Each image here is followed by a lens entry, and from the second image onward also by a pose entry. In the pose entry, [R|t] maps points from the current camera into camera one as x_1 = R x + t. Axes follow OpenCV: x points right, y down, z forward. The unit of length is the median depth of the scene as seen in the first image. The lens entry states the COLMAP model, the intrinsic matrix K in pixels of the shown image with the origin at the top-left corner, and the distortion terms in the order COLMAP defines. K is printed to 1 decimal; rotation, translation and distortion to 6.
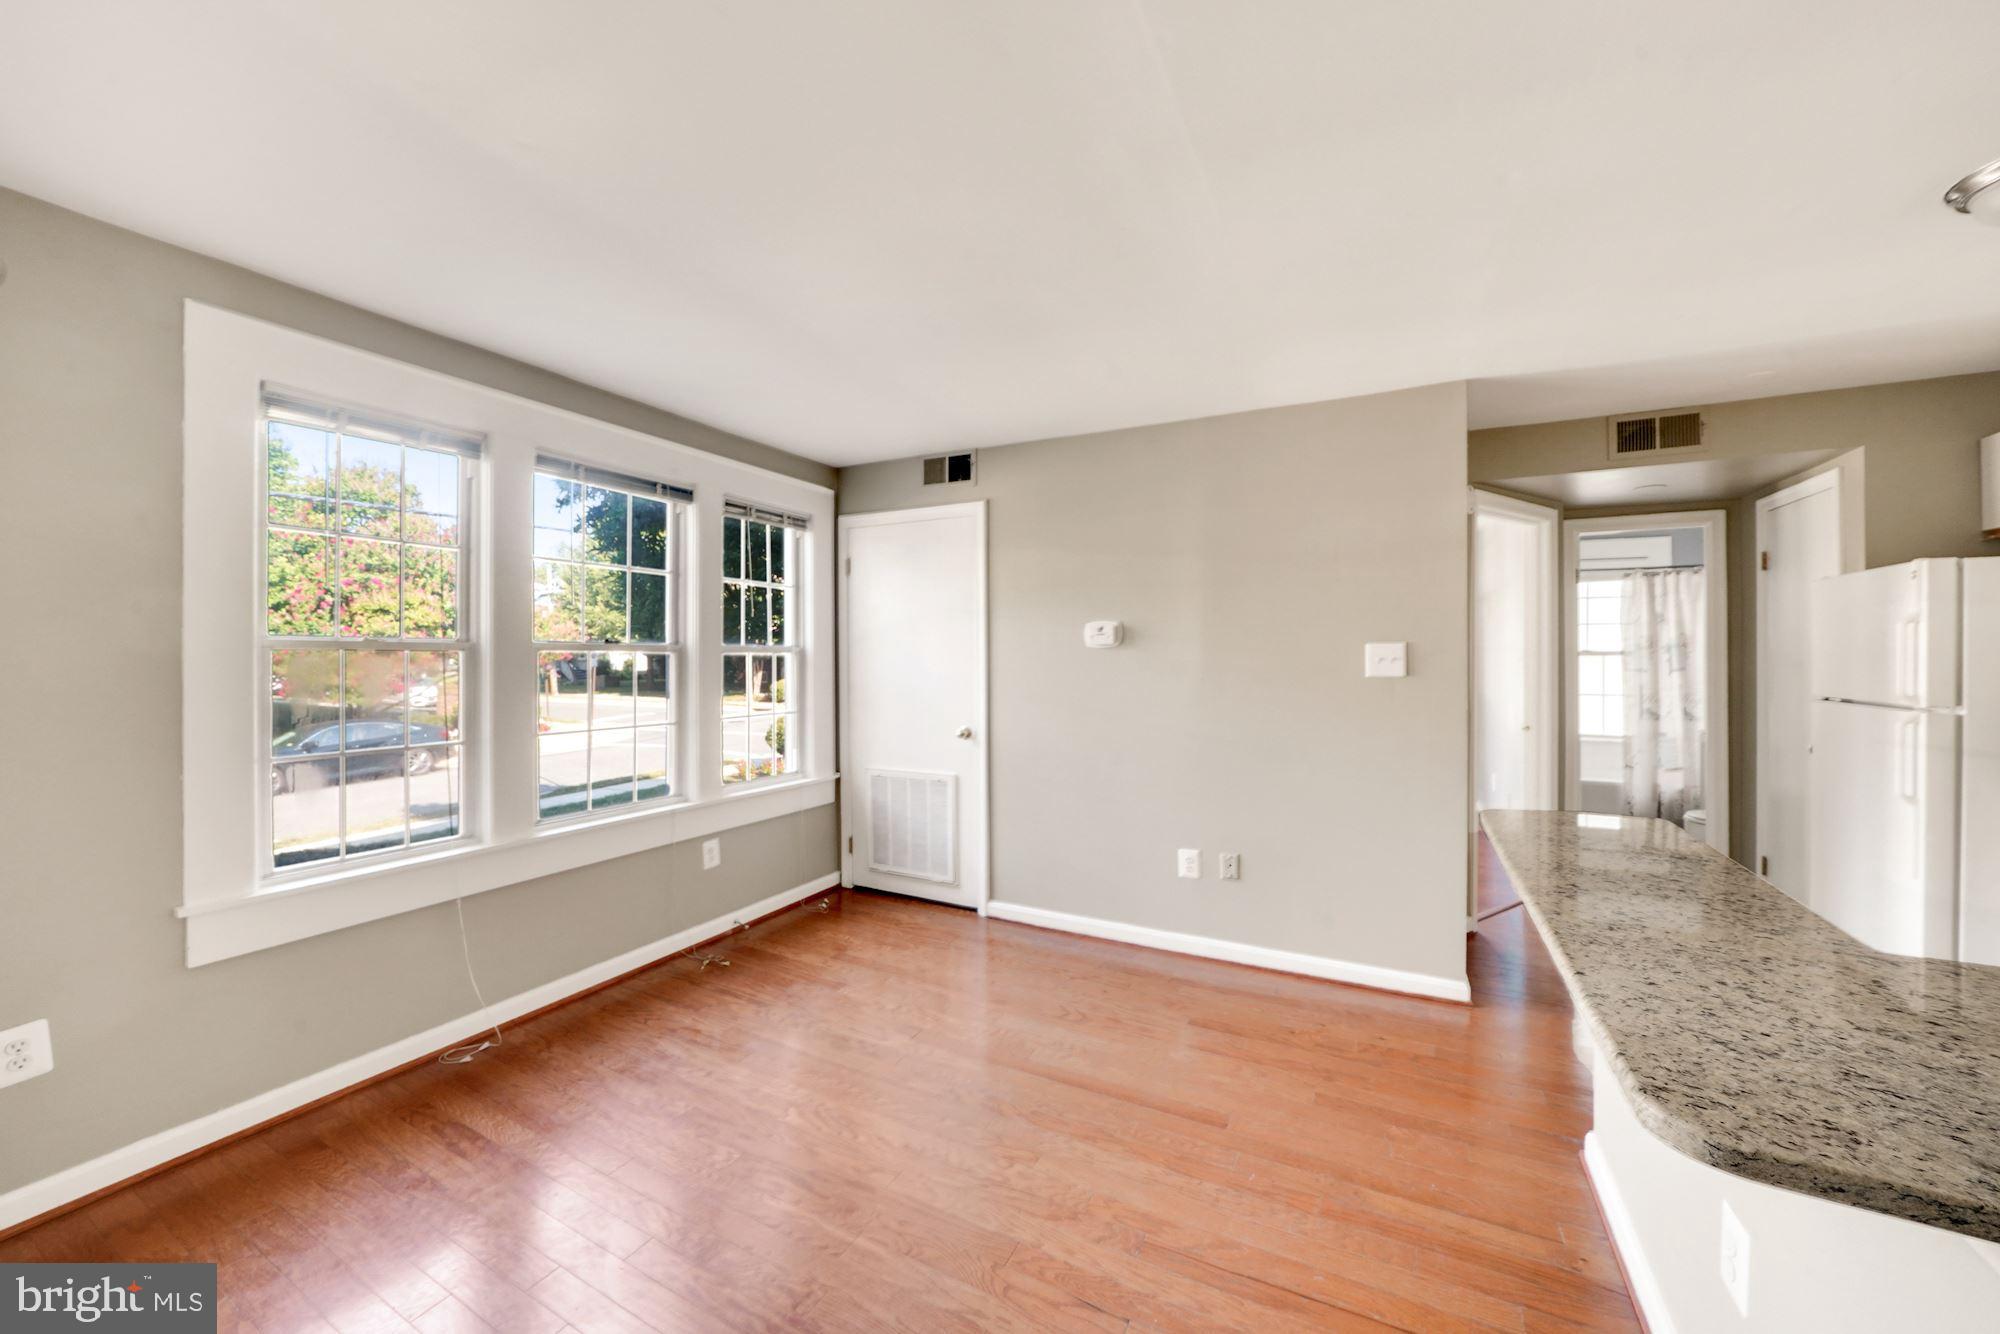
lens RADIAL K [[732.4, 0, 992.7], [0, 732.4, 655.8], [0, 0, 1]] dist [-0.008393, 0.000999]
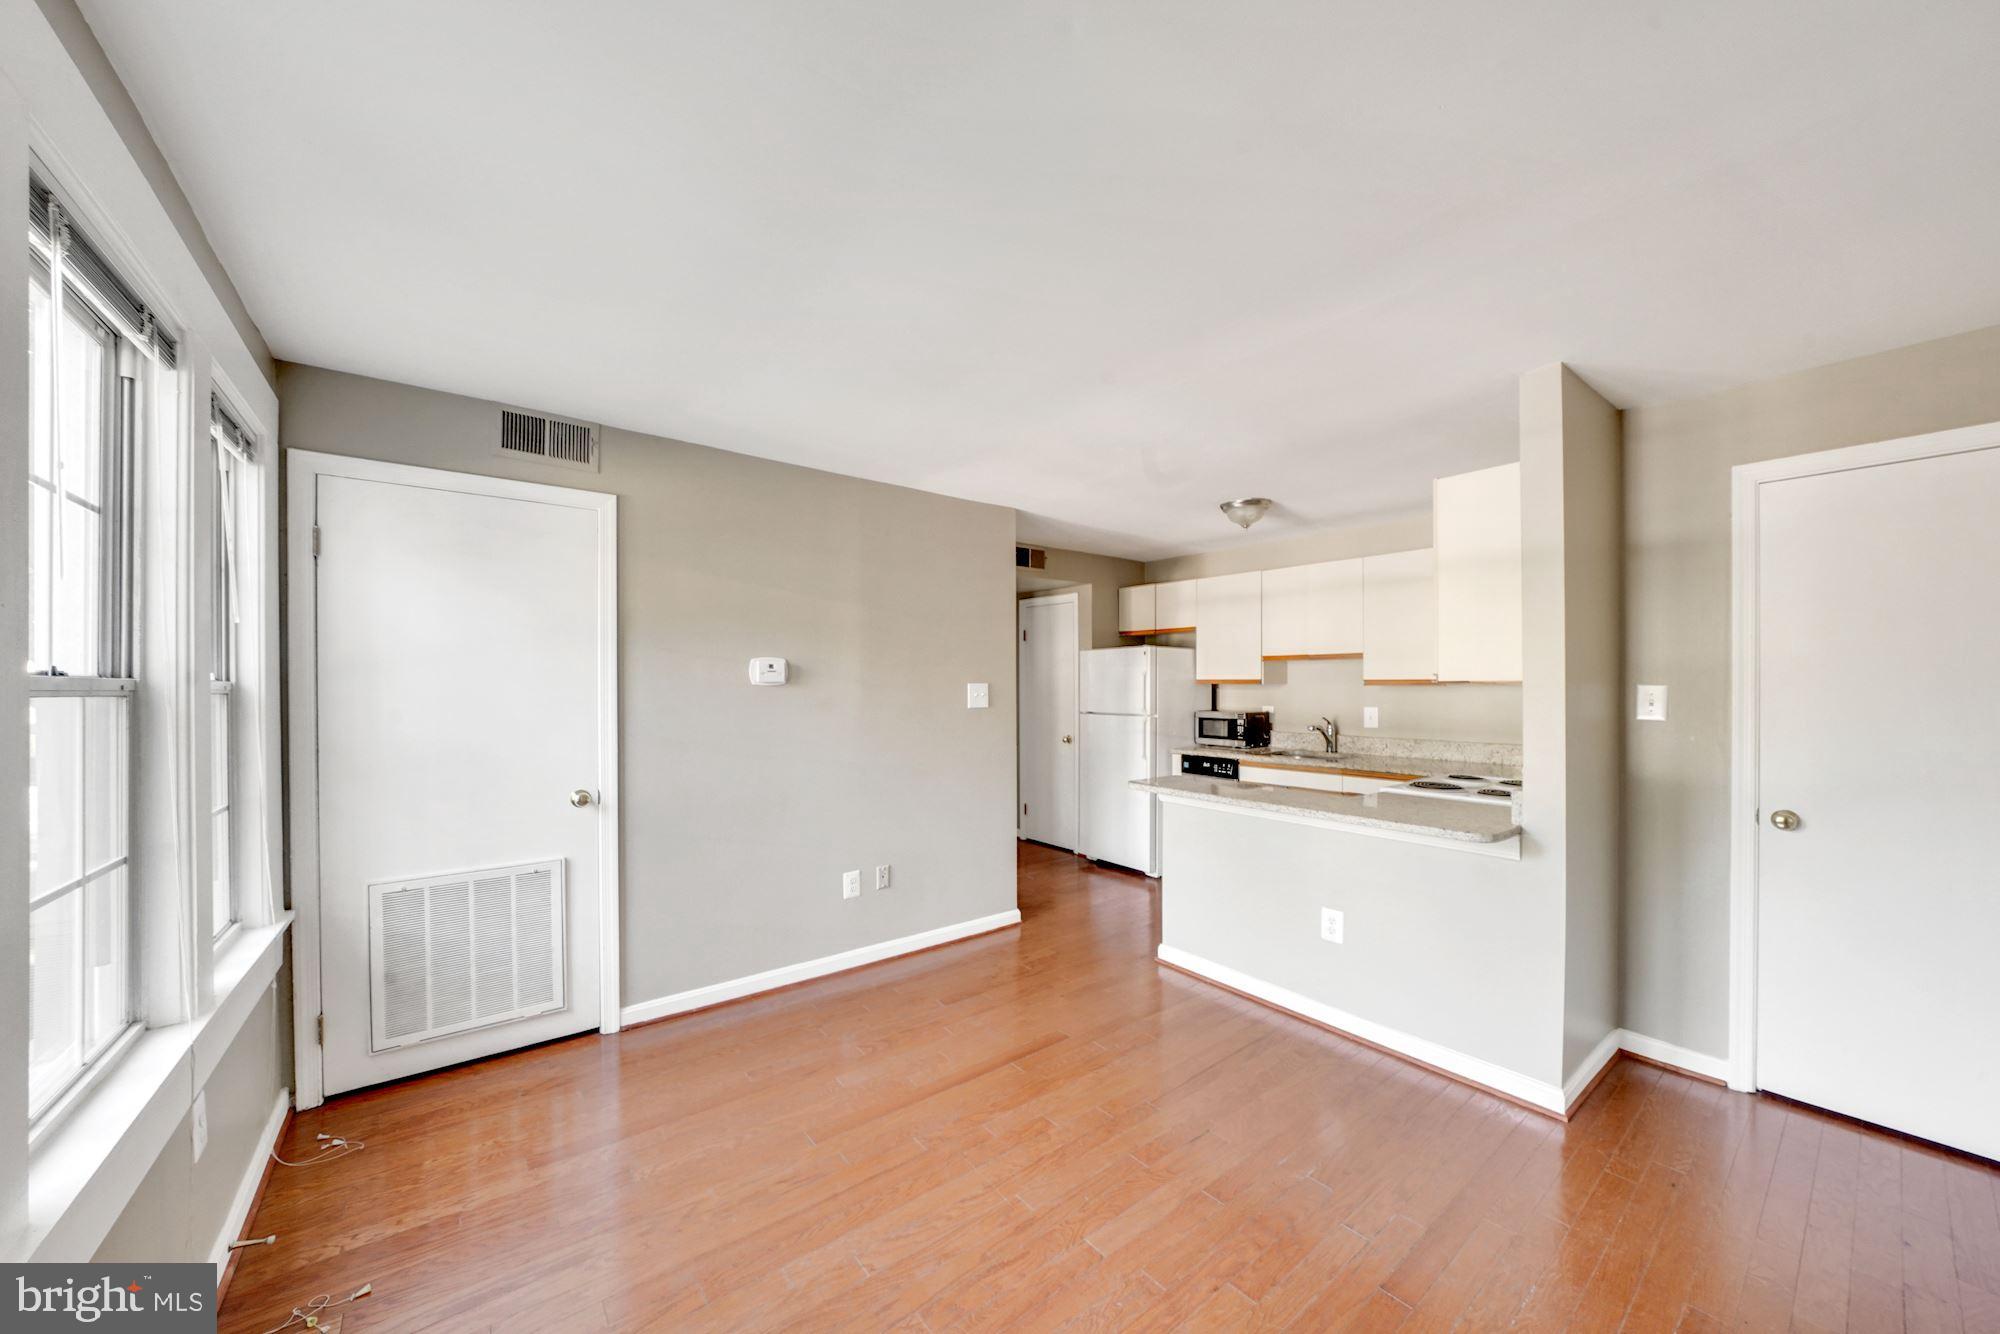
lens RADIAL K [[732.4, 0, 994.4], [0, 732.4, 676.1], [0, 0, 1]] dist [-0.008393, 0.000999]
pose [[0.405304, 0.007522, 0.914151, -0.554007], [-0.000610, 0.999968, -0.007957, -0.015073], [-0.914182, 0.002668, 0.405295, 0.314467]]
